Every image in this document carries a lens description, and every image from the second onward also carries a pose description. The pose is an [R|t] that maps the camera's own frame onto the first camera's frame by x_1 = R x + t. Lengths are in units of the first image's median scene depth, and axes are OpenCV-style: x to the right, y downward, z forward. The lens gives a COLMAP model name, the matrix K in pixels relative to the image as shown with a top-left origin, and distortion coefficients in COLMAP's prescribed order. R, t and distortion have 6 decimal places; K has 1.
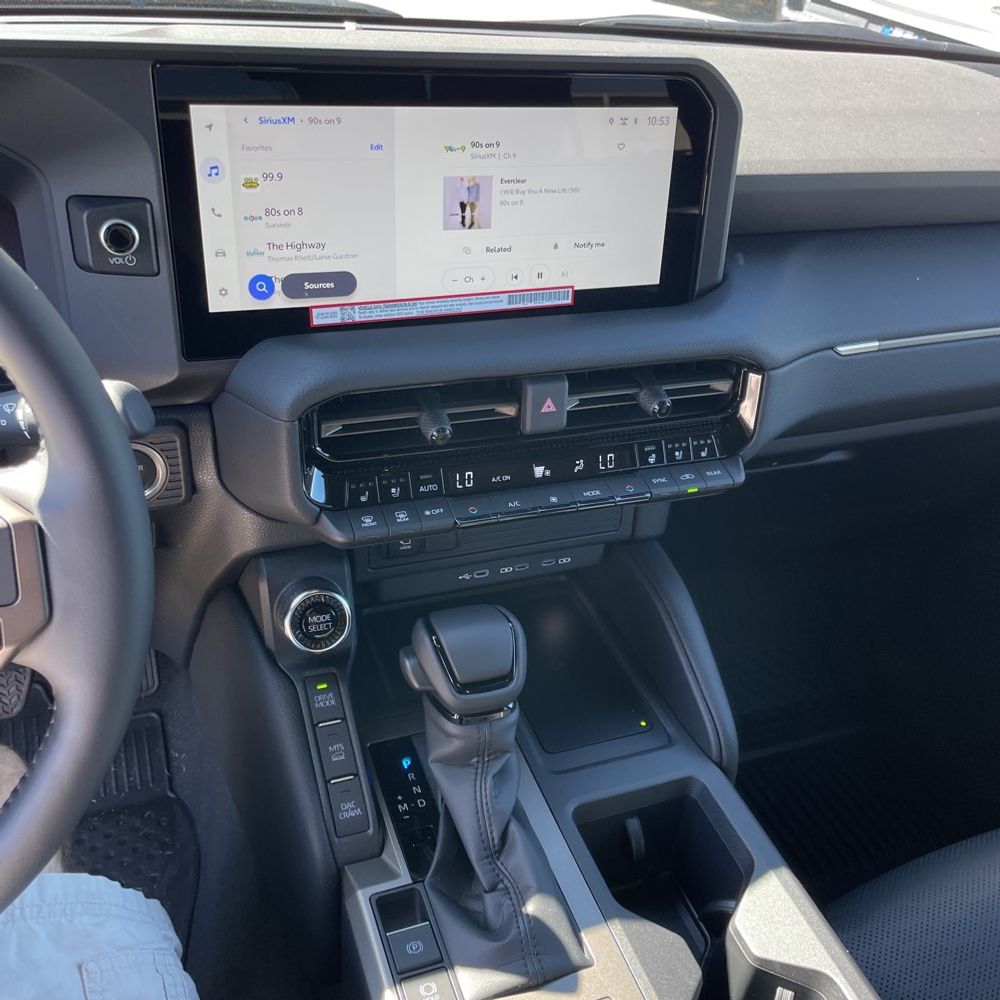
lens RADIAL K [[1001.9, 0, 505.9], [0, 1001.9, 497.9], [0, 0, 1]] dist [0.032004, 0.004053]
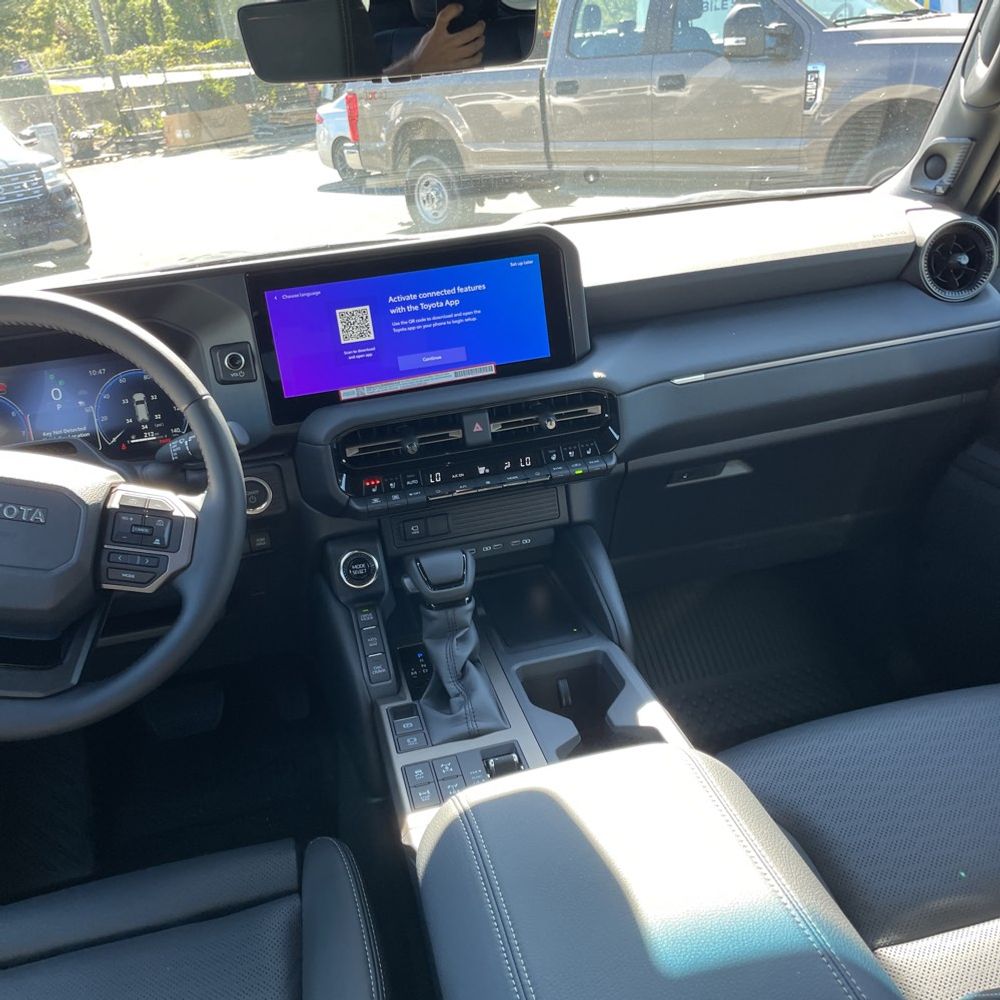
lens RADIAL K [[1025.8, 0, 500.0], [0, 1025.8, 500.0], [0, 0, 1]] dist [0.000180, -0.012258]
pose [[0.979484, -0.122254, -0.160203, 0.342894], [0.091877, 0.978447, -0.184934, 0.353840], [0.179359, 0.166421, 0.969605, -0.665353]]
